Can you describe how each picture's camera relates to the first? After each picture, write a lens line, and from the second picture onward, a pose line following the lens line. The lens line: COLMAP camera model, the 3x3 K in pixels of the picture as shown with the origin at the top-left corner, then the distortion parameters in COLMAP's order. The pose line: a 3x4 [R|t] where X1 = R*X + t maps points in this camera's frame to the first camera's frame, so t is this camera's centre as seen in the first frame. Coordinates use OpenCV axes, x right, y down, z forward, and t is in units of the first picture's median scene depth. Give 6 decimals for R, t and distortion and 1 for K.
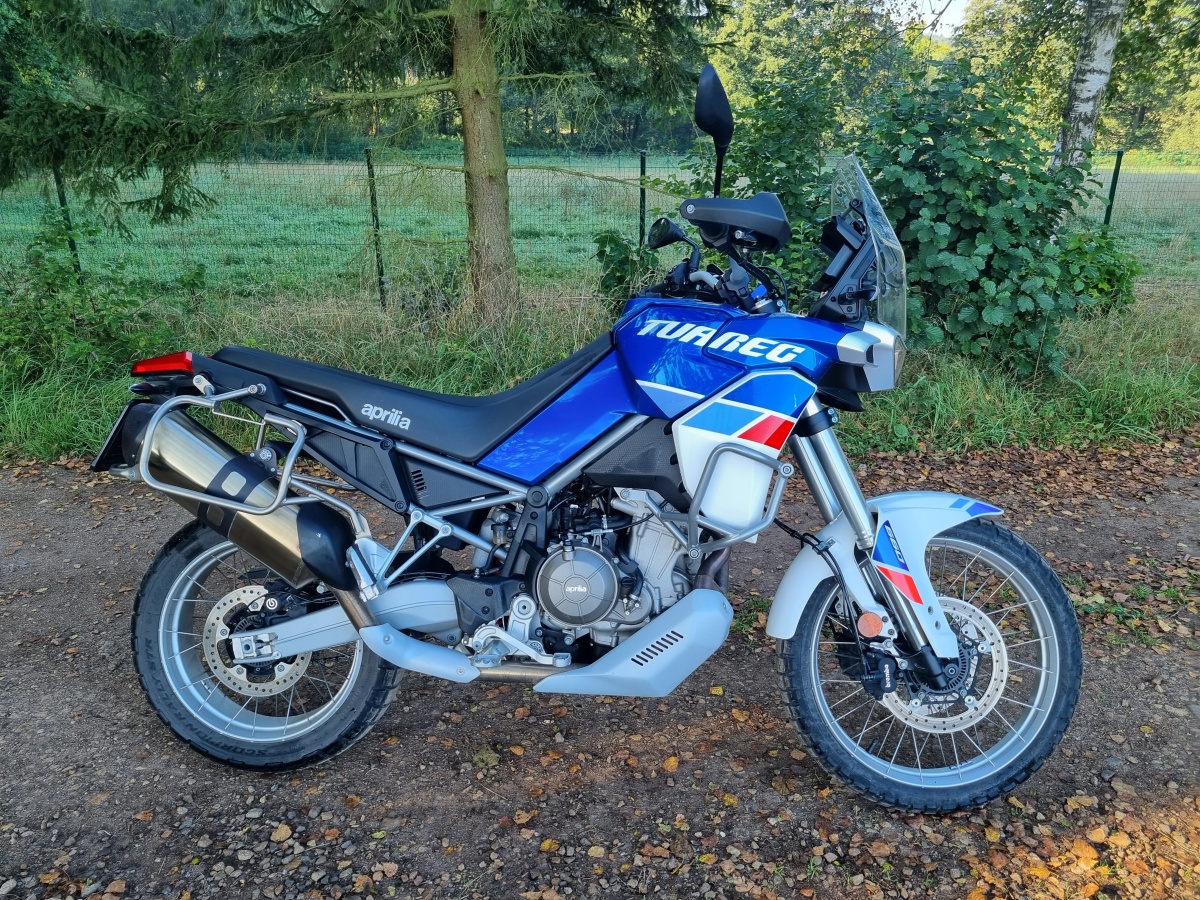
lens RADIAL K [[893.1, 0, 600.7], [0, 893.1, 480.9], [0, 0, 1]] dist [0.014033, -0.001259]
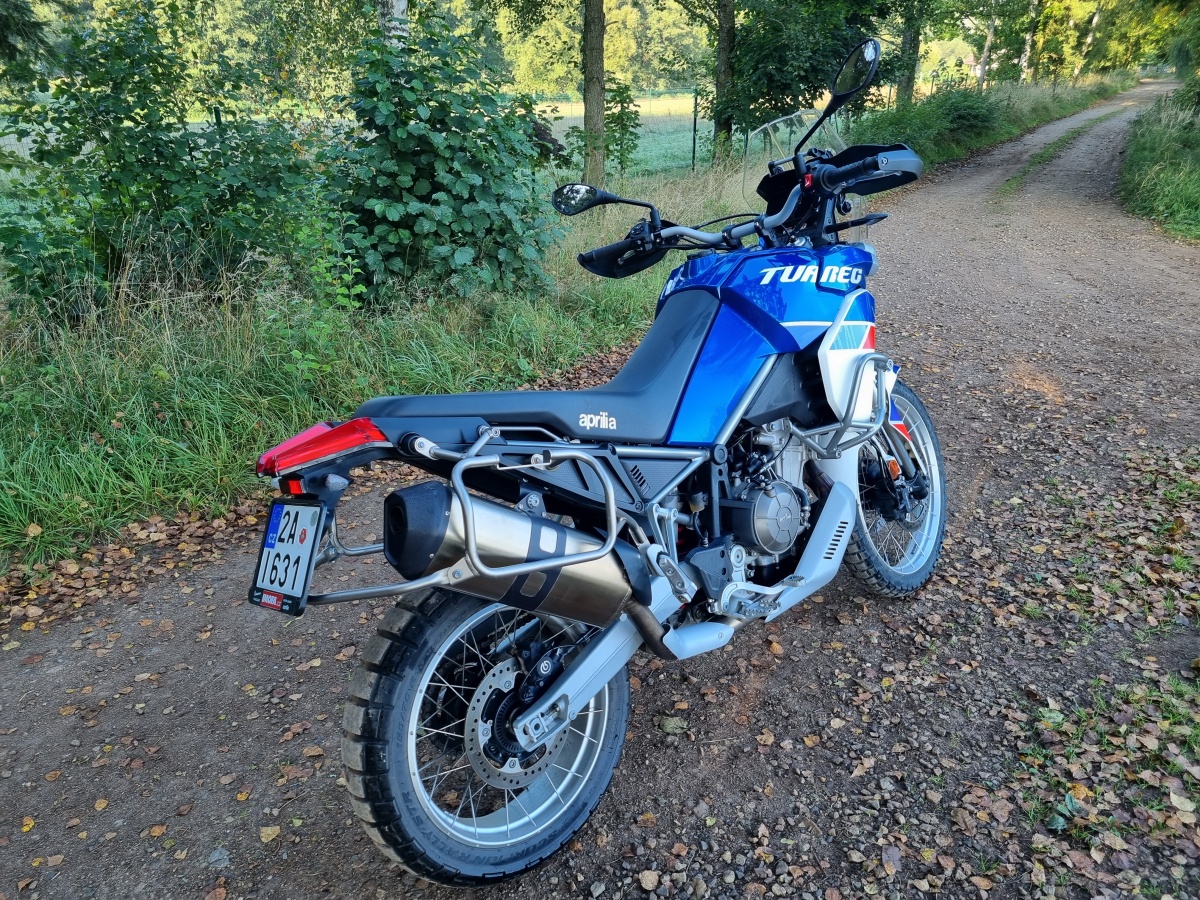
lens RADIAL K [[893.1, 0, 600.7], [0, 893.1, 480.9], [0, 0, 1]] dist [0.014033, -0.001259]
pose [[0.678191, -0.322654, 0.660267, -0.917827], [0.286112, 0.943499, 0.167183, -0.177522], [-0.676903, 0.075528, 0.732187, 0.340505]]
